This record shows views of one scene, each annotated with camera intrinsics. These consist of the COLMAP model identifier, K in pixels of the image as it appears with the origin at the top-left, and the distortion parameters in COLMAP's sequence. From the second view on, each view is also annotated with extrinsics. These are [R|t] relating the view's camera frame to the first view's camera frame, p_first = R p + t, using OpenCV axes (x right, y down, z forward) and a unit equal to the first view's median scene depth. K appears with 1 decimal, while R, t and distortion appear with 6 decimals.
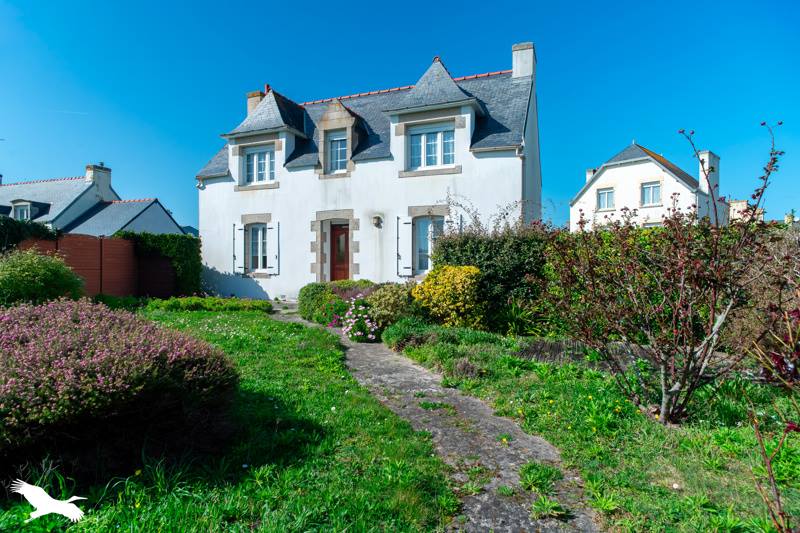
lens RADIAL K [[445.9, 0, 401.3], [0, 445.9, 265.9], [0, 0, 1]] dist [-0.007223, -0.000101]
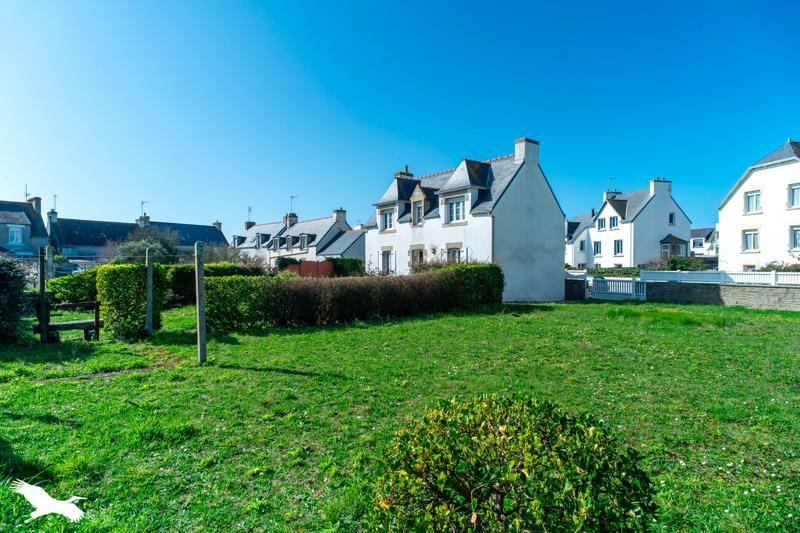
lens RADIAL K [[445.9, 0, 399.2], [0, 445.9, 267.8], [0, 0, 1]] dist [-0.007223, -0.000101]
pose [[0.858359, -0.002331, -0.513044, 0.707463], [0.006698, 0.999955, 0.006663, -0.039018], [0.513006, -0.009156, 0.858336, -0.612702]]
